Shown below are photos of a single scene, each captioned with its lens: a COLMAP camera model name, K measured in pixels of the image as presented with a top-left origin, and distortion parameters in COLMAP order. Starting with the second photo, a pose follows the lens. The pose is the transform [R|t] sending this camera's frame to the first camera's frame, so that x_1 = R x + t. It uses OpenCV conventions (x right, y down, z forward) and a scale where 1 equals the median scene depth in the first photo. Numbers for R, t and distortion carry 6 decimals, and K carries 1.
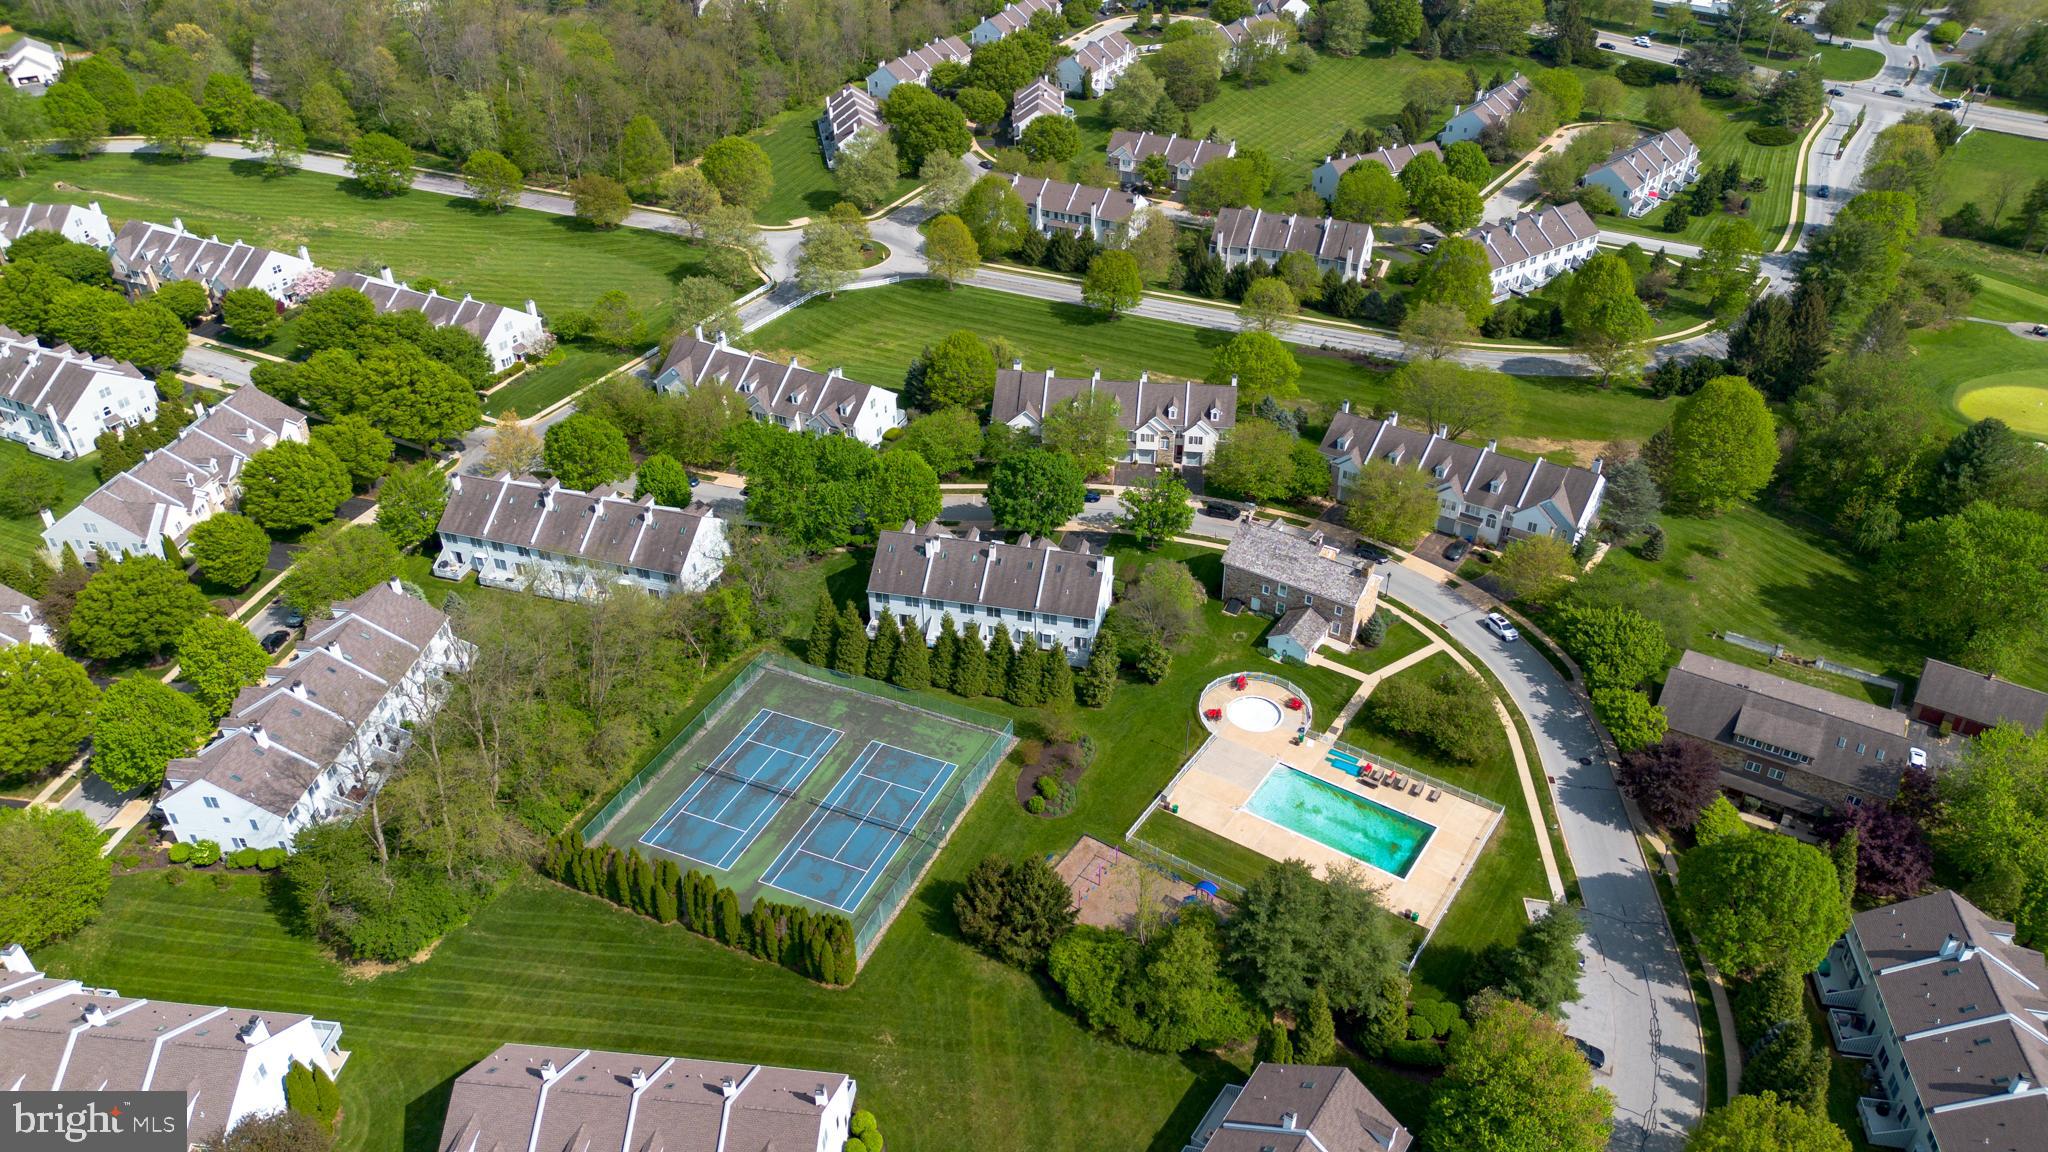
lens RADIAL K [[1443.6, 0, 1024.0], [0, 1443.6, 576.0], [0, 0, 1]] dist [0.076380, -0.073170]
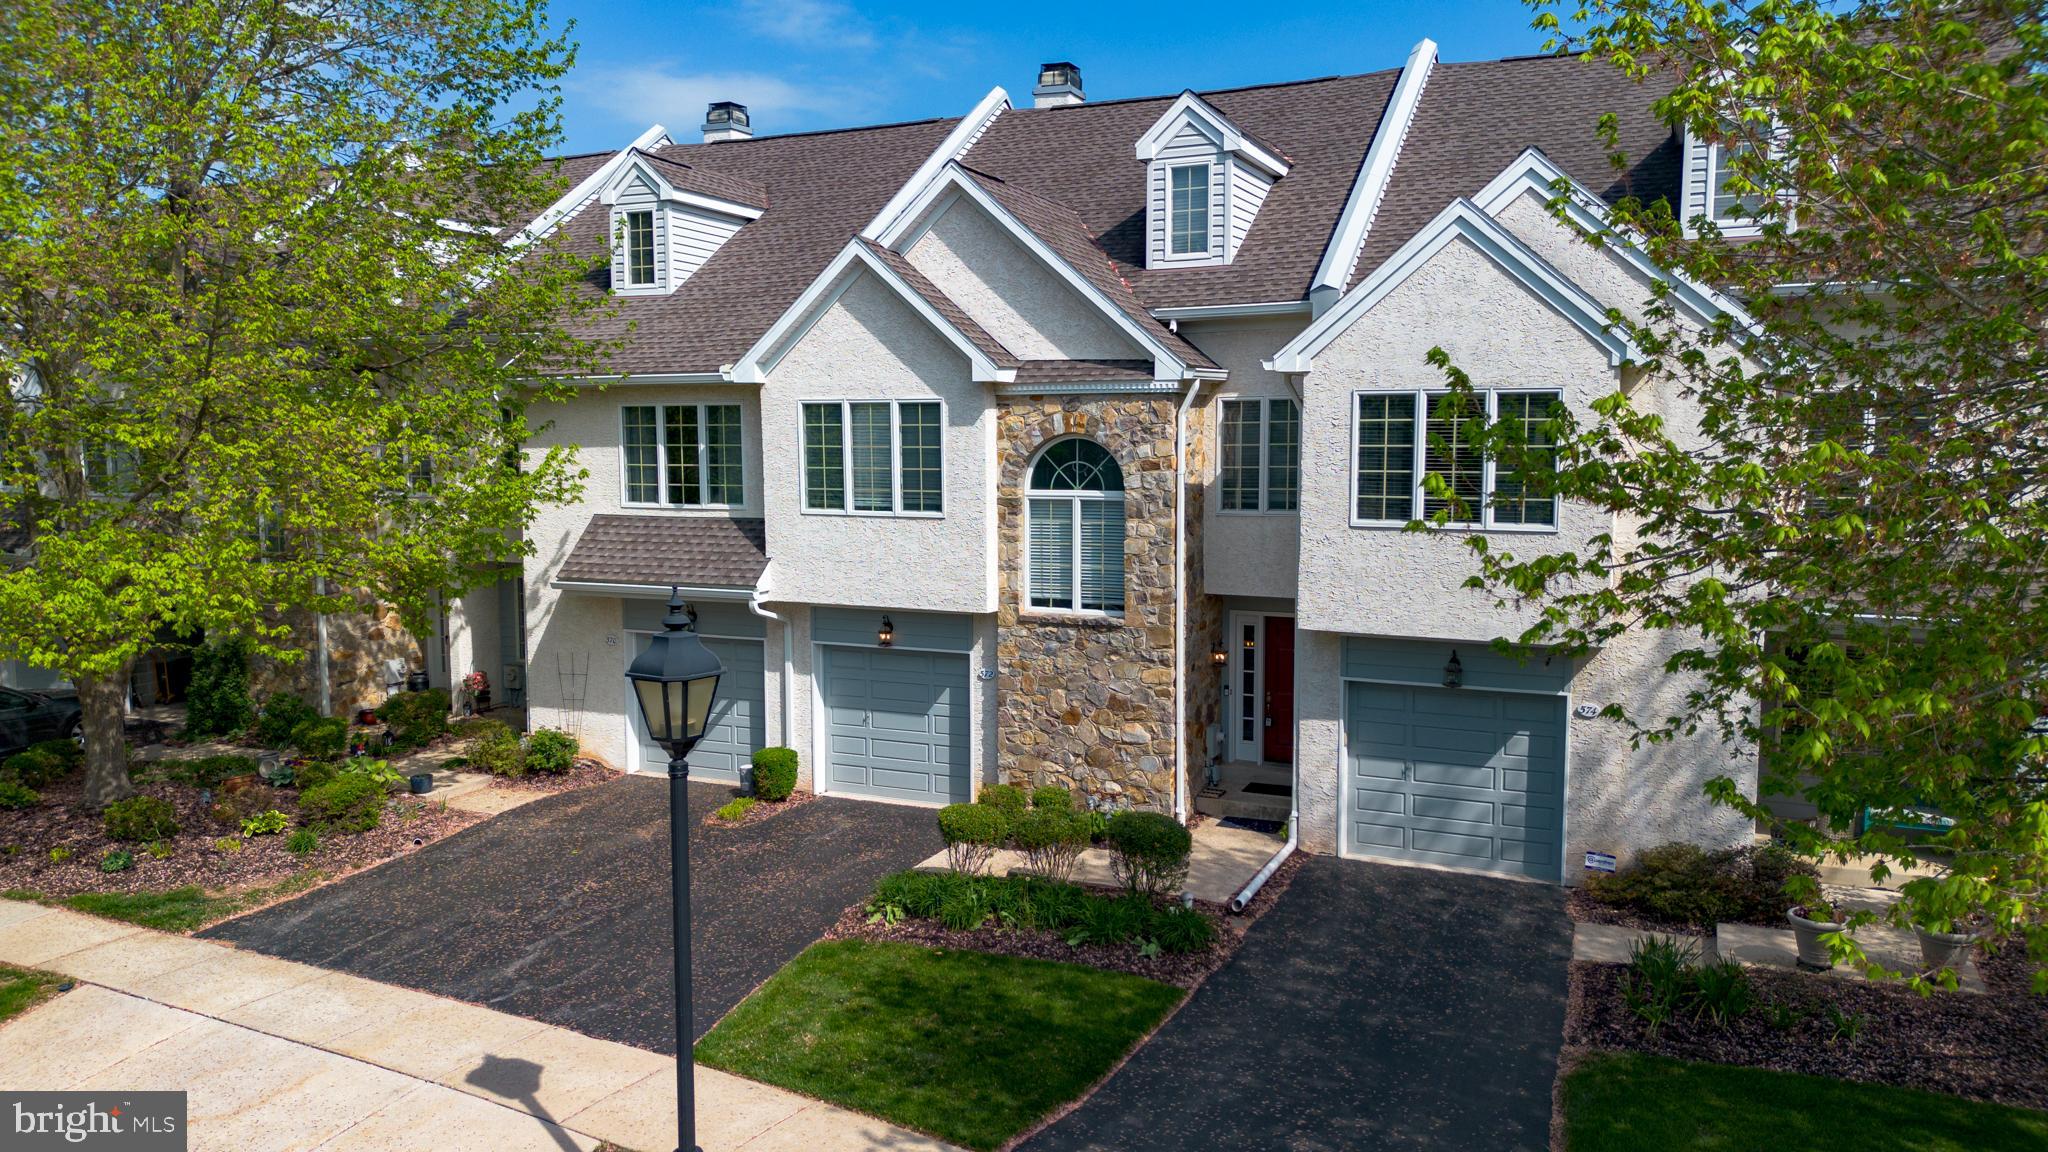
lens RADIAL K [[1443.6, 0, 1024.0], [0, 1443.6, 576.0], [0, 0, 1]] dist [0.076380, -0.073170]
pose [[0.955040, 0.038140, -0.294013, 0.118292], [-0.173226, 0.876592, -0.448976, -0.052050], [0.240605, 0.479720, 0.843788, 0.925907]]
